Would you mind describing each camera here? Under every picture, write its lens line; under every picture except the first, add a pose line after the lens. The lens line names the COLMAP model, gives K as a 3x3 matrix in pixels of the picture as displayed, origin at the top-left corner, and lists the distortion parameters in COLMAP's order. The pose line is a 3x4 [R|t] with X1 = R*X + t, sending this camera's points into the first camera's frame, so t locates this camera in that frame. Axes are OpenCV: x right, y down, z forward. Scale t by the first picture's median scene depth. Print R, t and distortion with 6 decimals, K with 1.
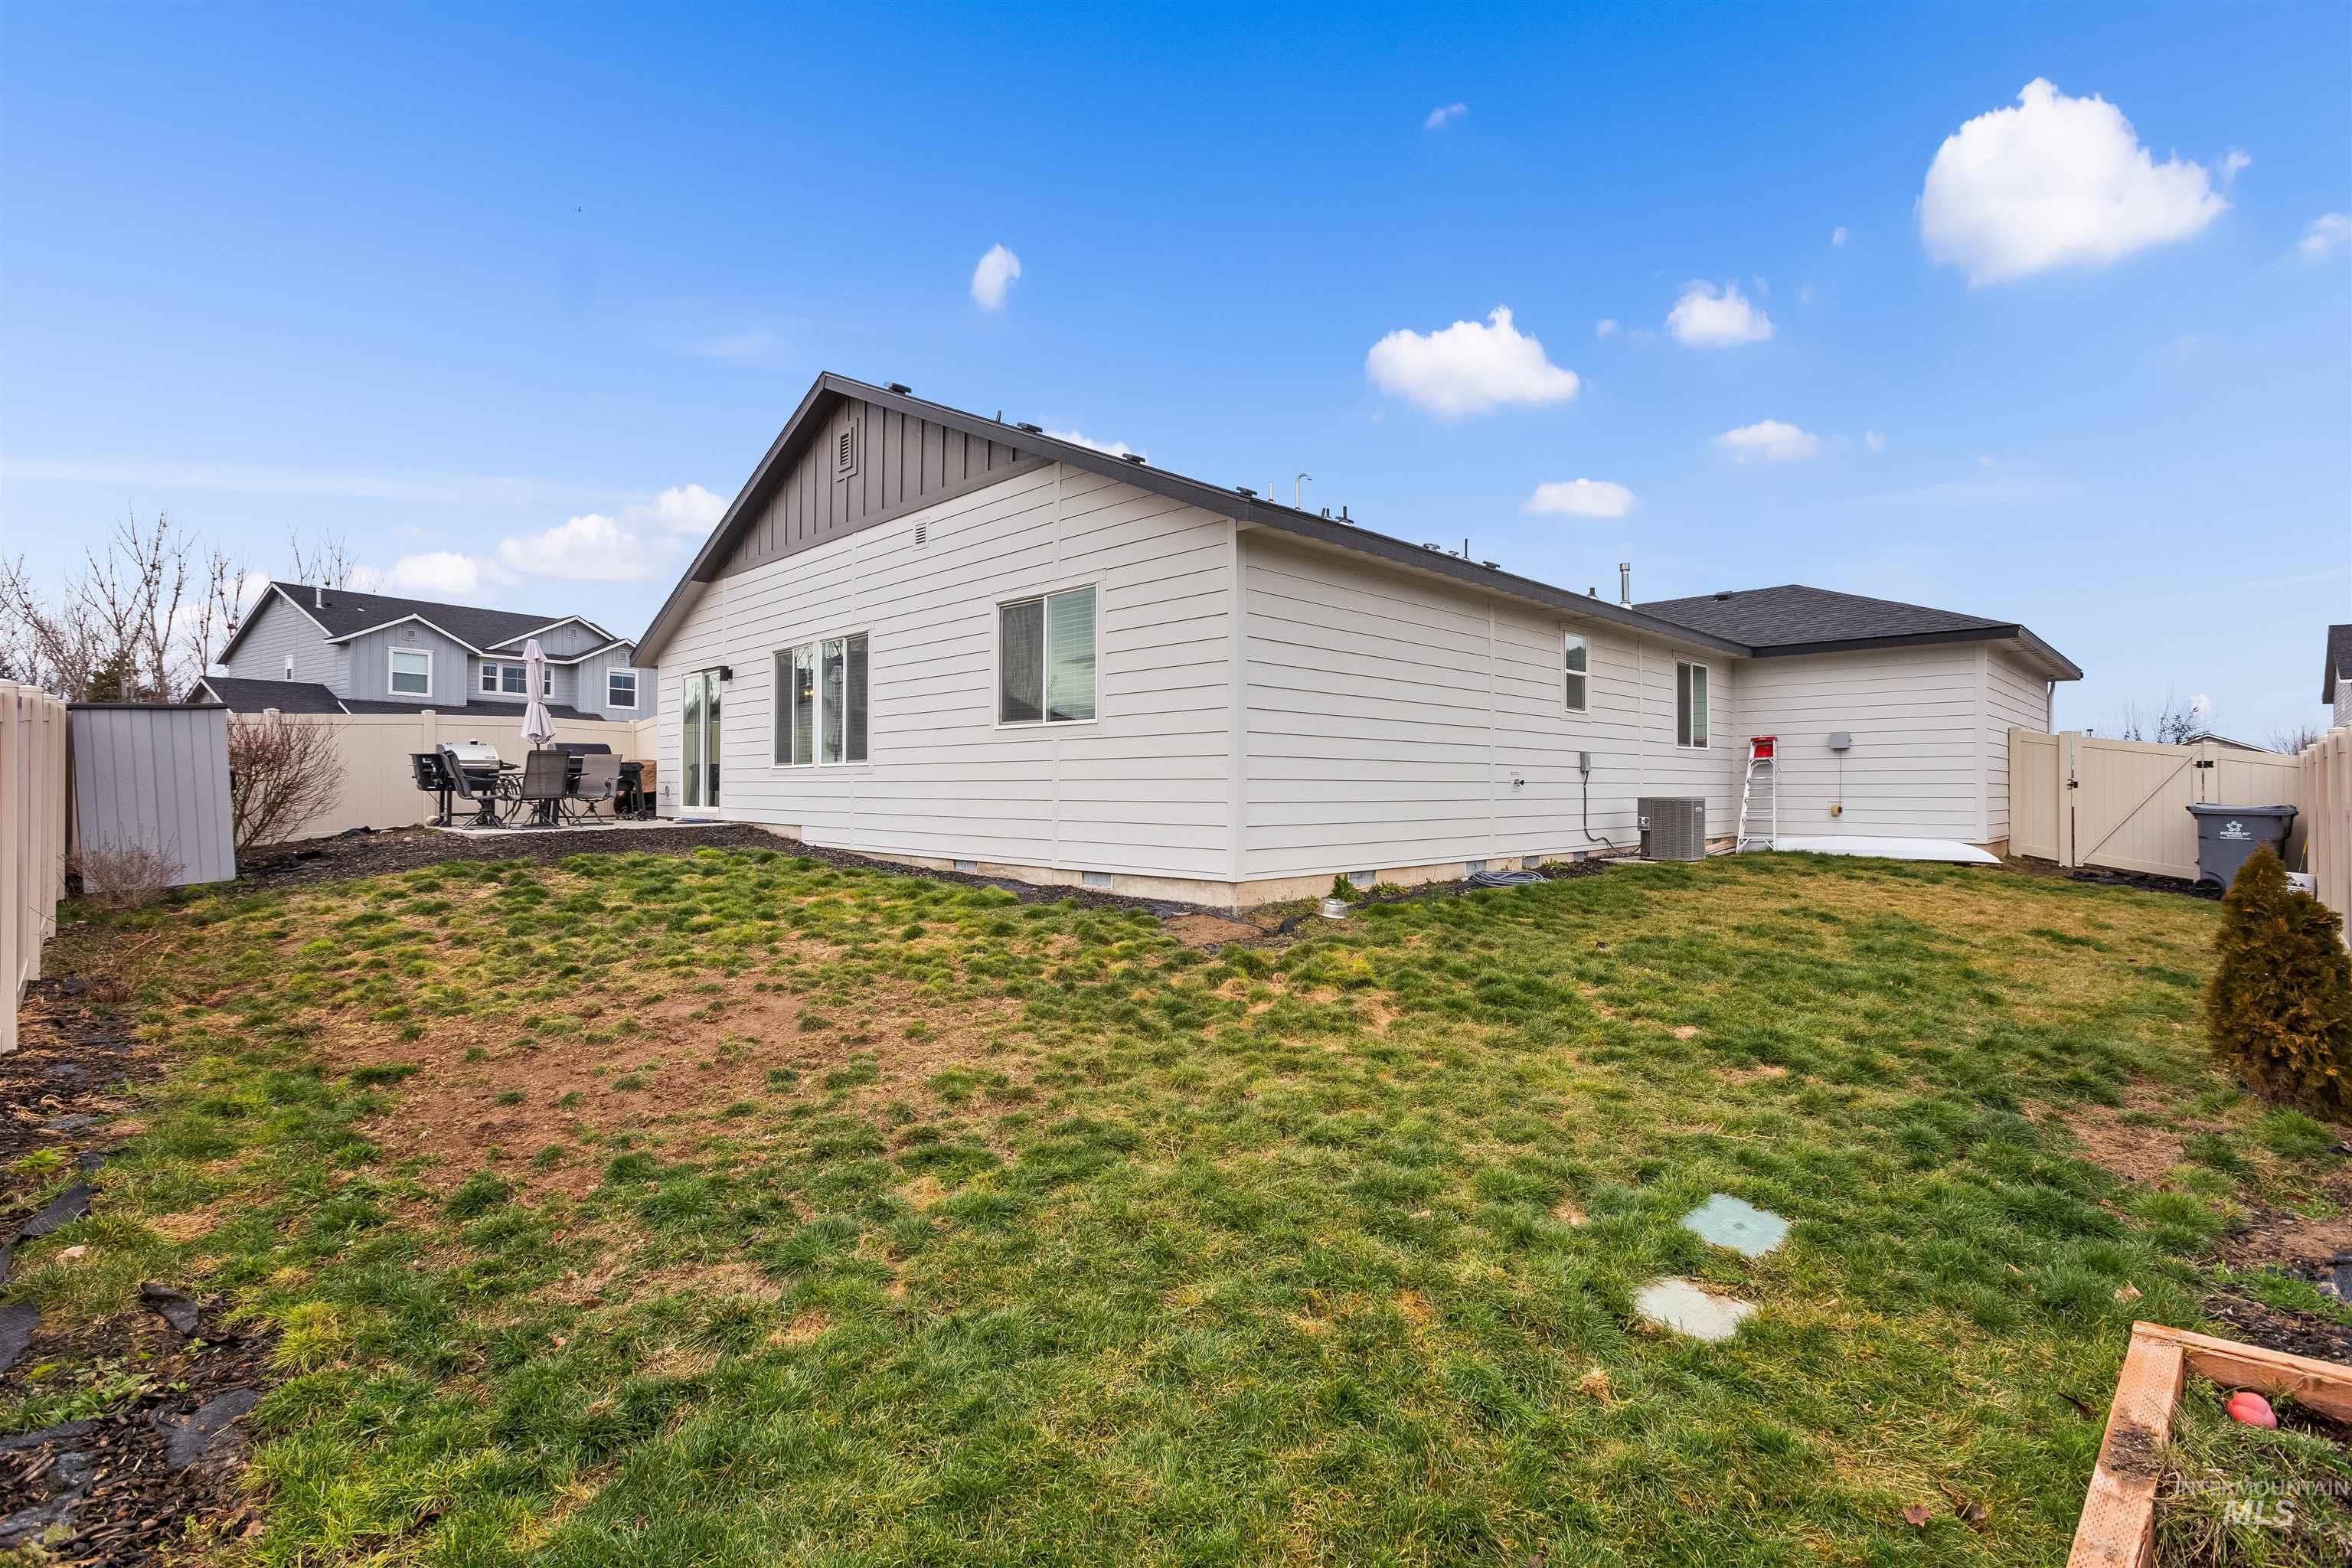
lens RADIAL K [[1077.2, 0, 1179.5], [0, 1077.2, 776.6], [0, 0, 1]] dist [-0.016977, 0.010626]
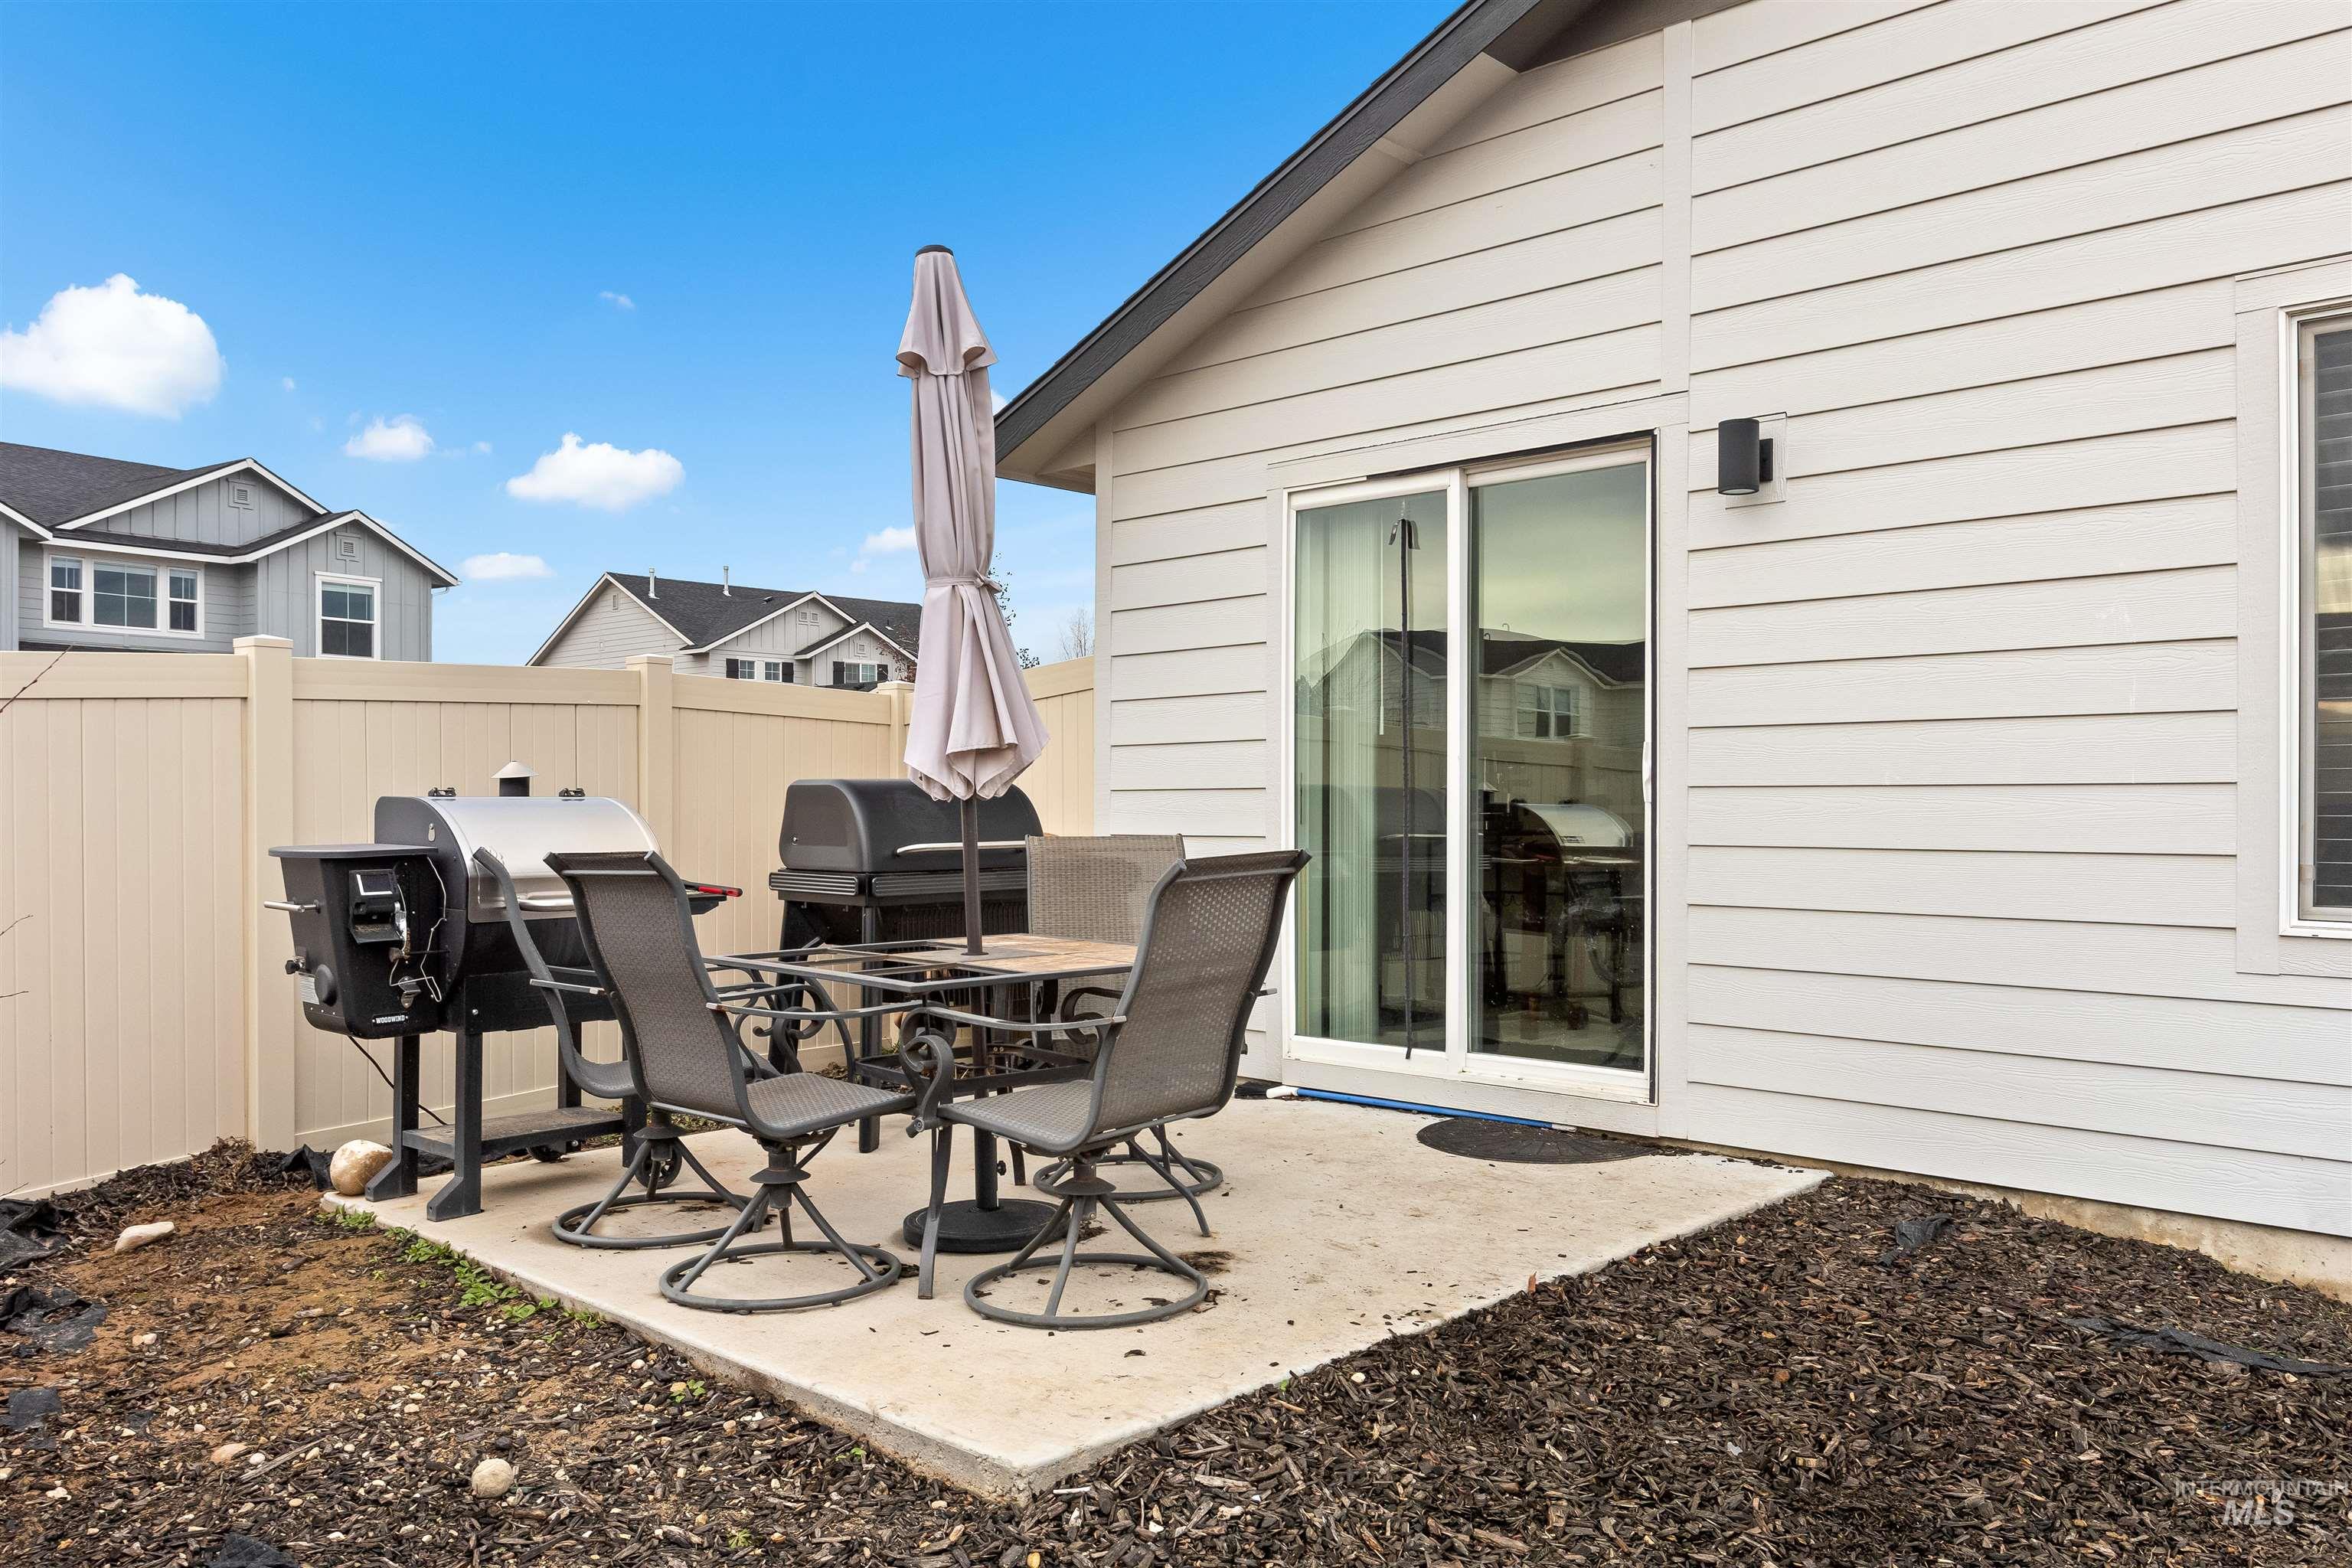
lens RADIAL K [[1821.6, 0, 1173.1], [0, 1821.6, 805.6], [0, 0, 1]] dist [0.011208, 0.003300]
pose [[0.999931, -0.003116, 0.011294, -0.176116], [0.002958, 0.999898, 0.013975, -0.010769], [-0.011336, -0.013940, 0.999839, 0.208869]]
